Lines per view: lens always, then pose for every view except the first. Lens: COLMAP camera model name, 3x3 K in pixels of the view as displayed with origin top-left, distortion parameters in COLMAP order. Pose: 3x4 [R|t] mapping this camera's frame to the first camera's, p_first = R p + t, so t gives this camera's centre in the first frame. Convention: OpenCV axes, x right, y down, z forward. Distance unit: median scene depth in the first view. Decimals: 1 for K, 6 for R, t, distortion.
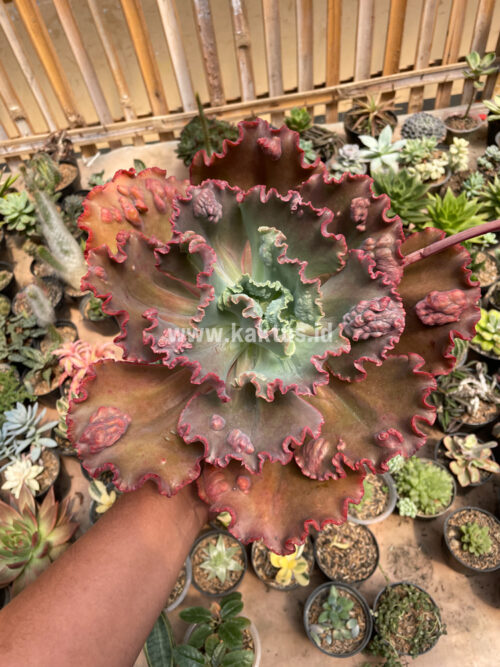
lens RADIAL K [[520.4, 0, 253.1], [0, 520.4, 333.2], [0, 0, 1]] dist [0.067213, -0.125578]
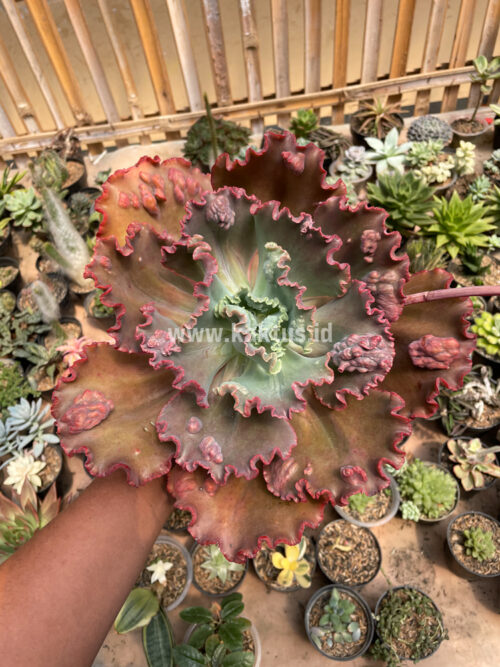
lens RADIAL K [[522.0, 0, 248.1], [0, 522.0, 327.4], [0, 0, 1]] dist [0.072582, -0.123409]
pose [[0.984267, 0.171079, -0.044156, 0.048534], [-0.168280, 0.983861, 0.060821, -0.098429], [0.053848, -0.052434, 0.997172, -0.013692]]
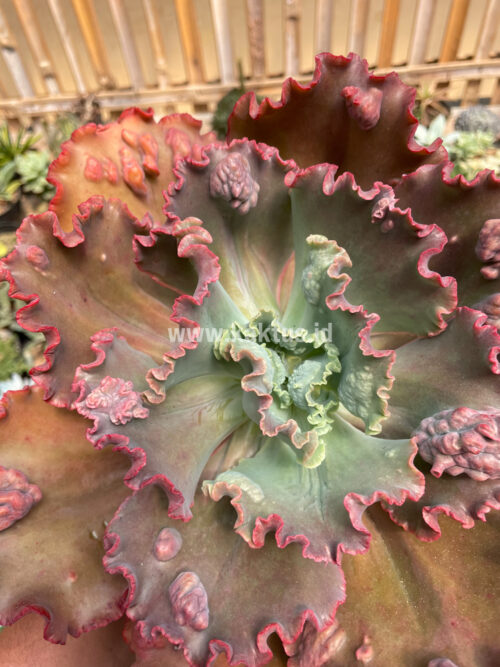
lens RADIAL K [[520.7, 0, 246.8], [0, 520.7, 333.2], [0, 0, 1]] dist [0.063036, -0.117524]
pose [[0.967335, 0.223337, -0.119933, 0.037191], [-0.220739, 0.974715, 0.034699, -0.102217], [0.124651, -0.007092, 0.992175, 0.418533]]
